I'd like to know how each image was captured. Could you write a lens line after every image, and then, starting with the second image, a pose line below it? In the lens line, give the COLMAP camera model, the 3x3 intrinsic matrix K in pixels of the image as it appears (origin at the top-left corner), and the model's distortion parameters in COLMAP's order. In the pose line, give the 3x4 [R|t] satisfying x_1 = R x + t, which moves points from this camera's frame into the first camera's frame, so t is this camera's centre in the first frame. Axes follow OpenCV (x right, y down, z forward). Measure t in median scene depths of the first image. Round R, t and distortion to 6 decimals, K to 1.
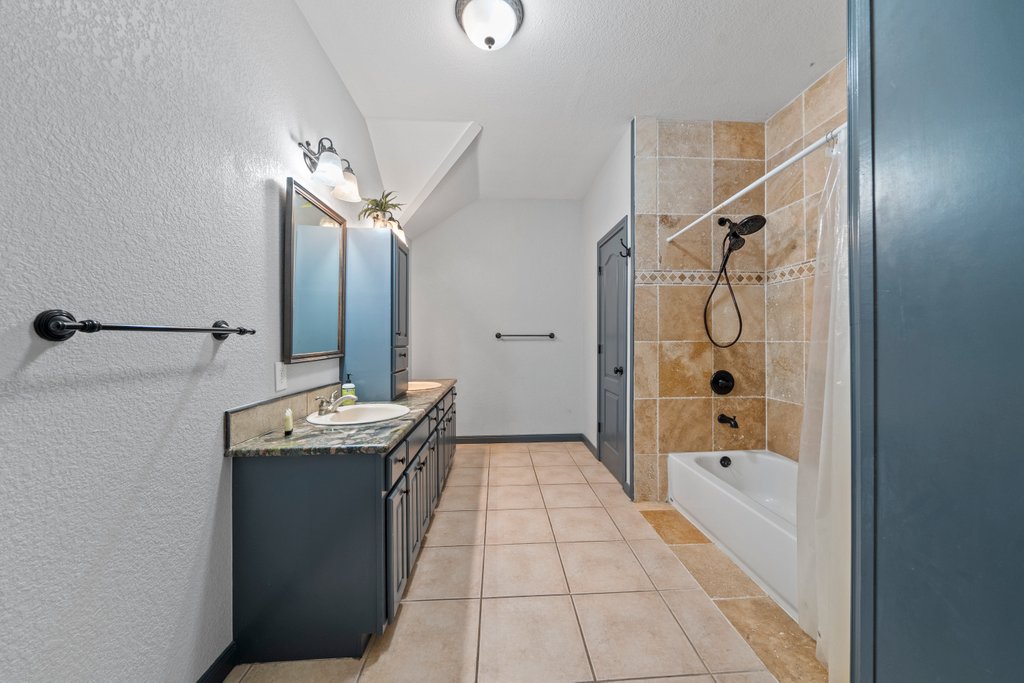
lens RADIAL K [[366.9, 0, 508.3], [0, 366.9, 342.8], [0, 0, 1]] dist [-0.001409, 0.000096]
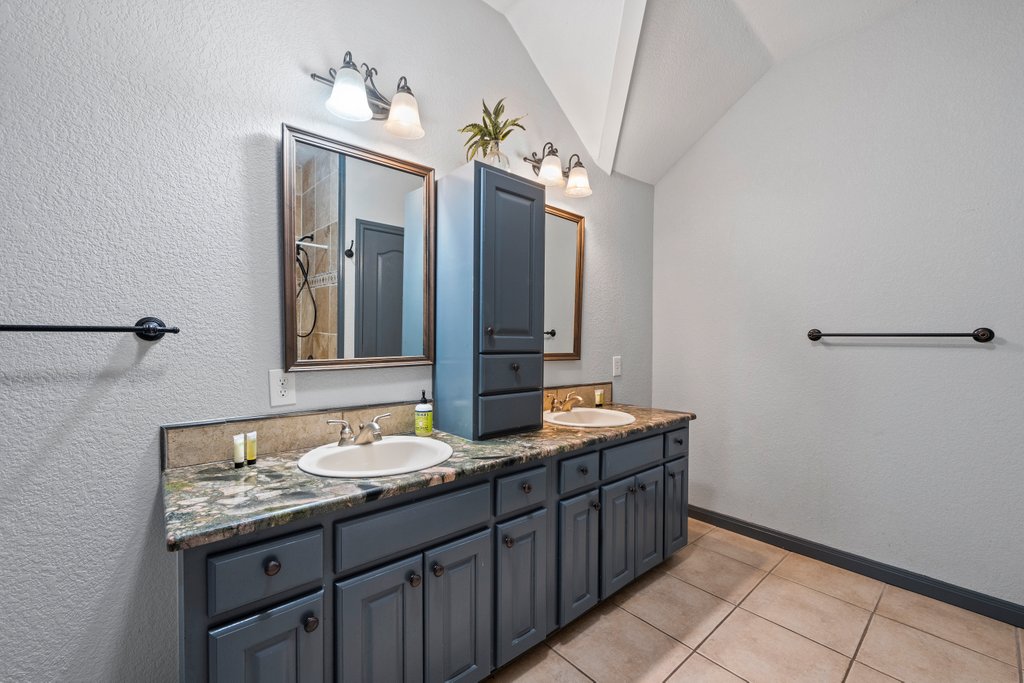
lens RADIAL K [[423.4, 0, 512.5], [0, 423.4, 346.8], [0, 0, 1]] dist [-0.001916, -0.000041]
pose [[0.621760, 0.026522, -0.782759, 0.404496], [-0.016587, 0.999648, 0.020696, -0.022548], [0.783032, 0.000115, 0.621981, 0.876688]]
